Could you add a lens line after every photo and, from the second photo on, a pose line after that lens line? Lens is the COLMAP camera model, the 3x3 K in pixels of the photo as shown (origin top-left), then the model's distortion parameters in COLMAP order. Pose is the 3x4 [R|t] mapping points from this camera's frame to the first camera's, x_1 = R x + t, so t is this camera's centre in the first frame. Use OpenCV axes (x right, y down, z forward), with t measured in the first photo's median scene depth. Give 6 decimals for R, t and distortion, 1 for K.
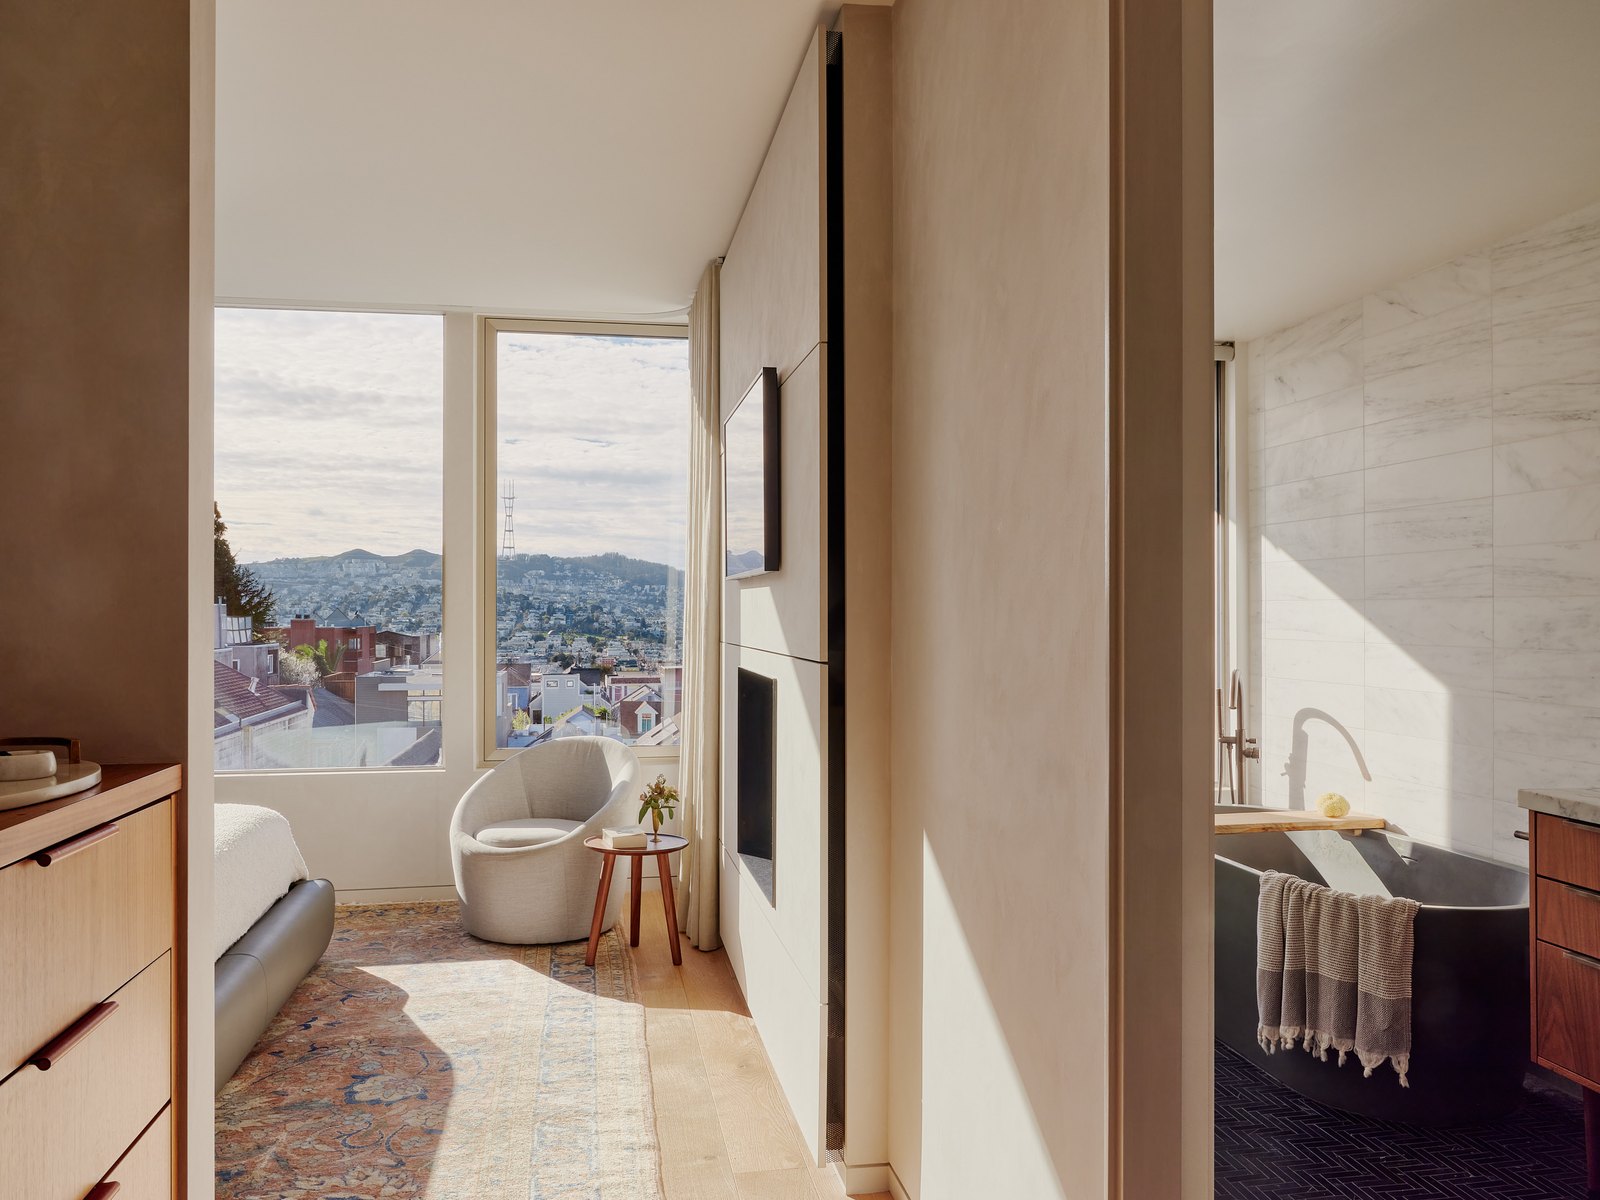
lens RADIAL K [[1189.5, 0, 800.0], [0, 1189.5, 600.0], [0, 0, 1]] dist [-0.002468, -0.013724]
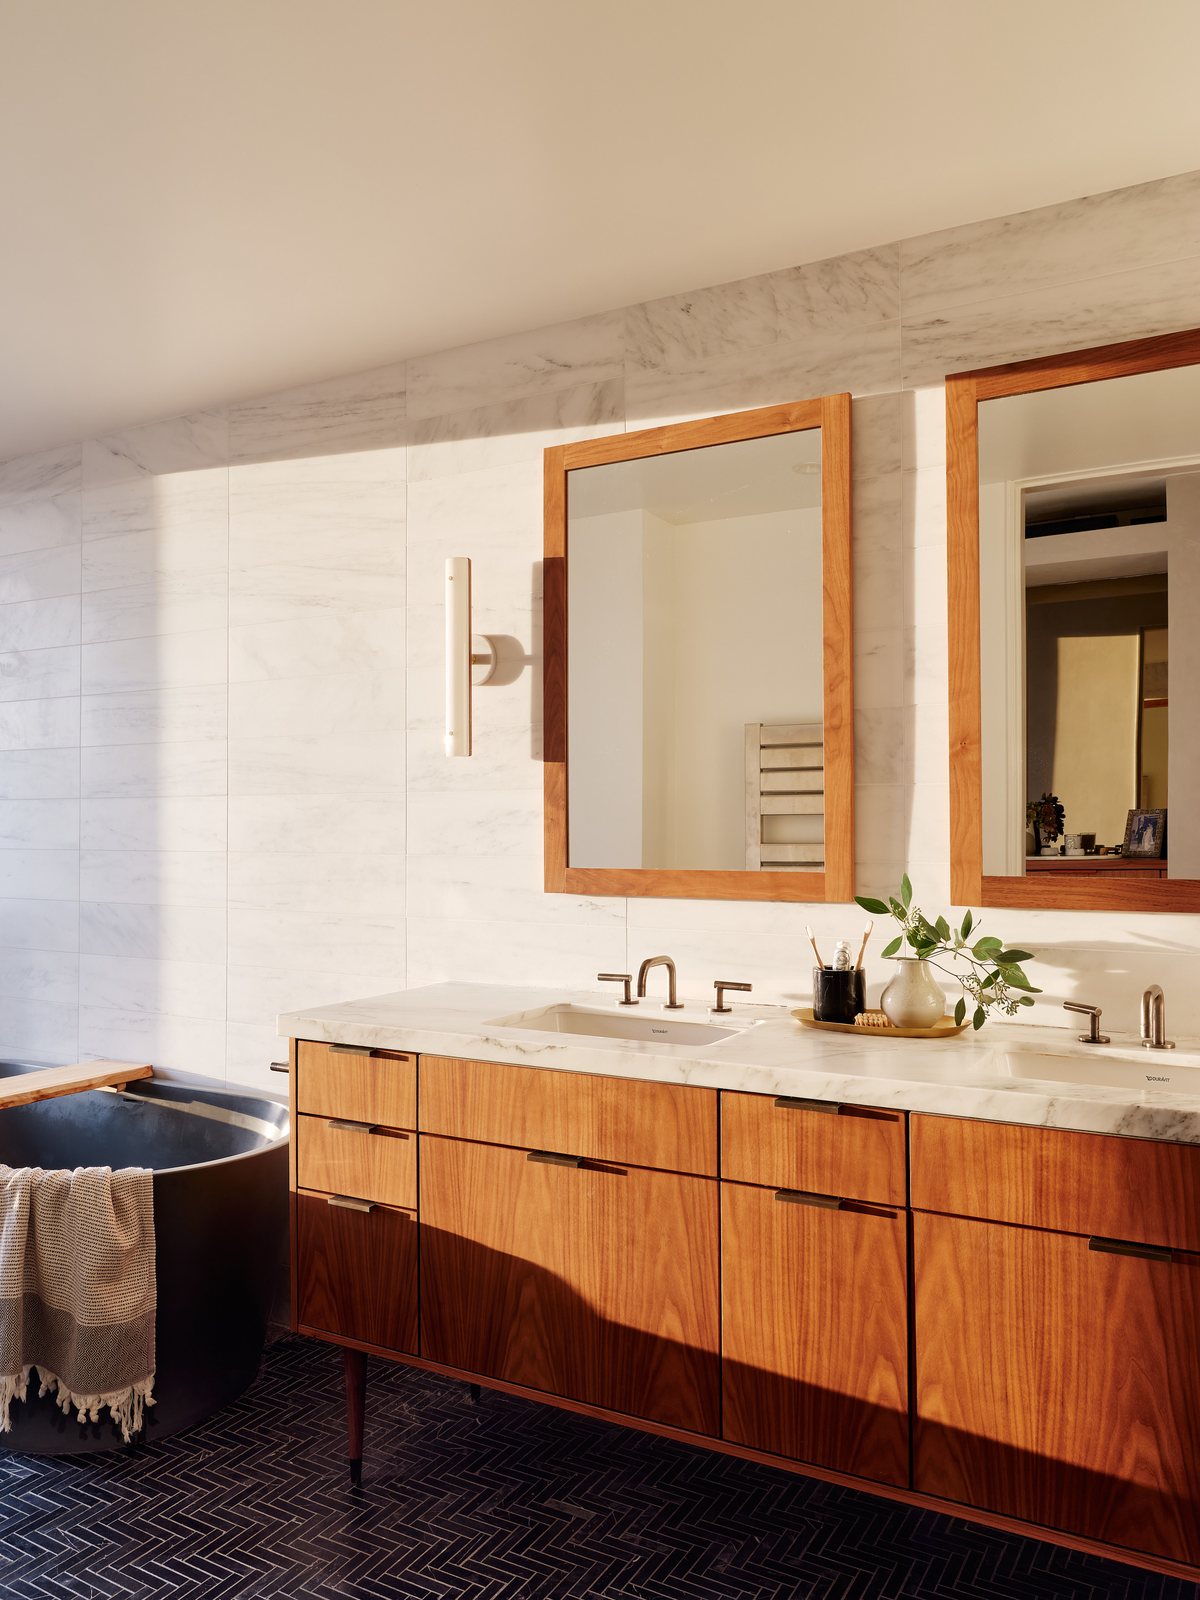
lens RADIAL K [[1189.5, 0, 600.0], [0, 1189.5, 800.0], [0, 0, 1]] dist [-0.002468, -0.013724]
pose [[0.635452, 0.012907, 0.772033, 0.082289], [-0.004803, 0.999907, -0.012763, 0.013437], [-0.772125, 0.004402, 0.635455, 0.250532]]
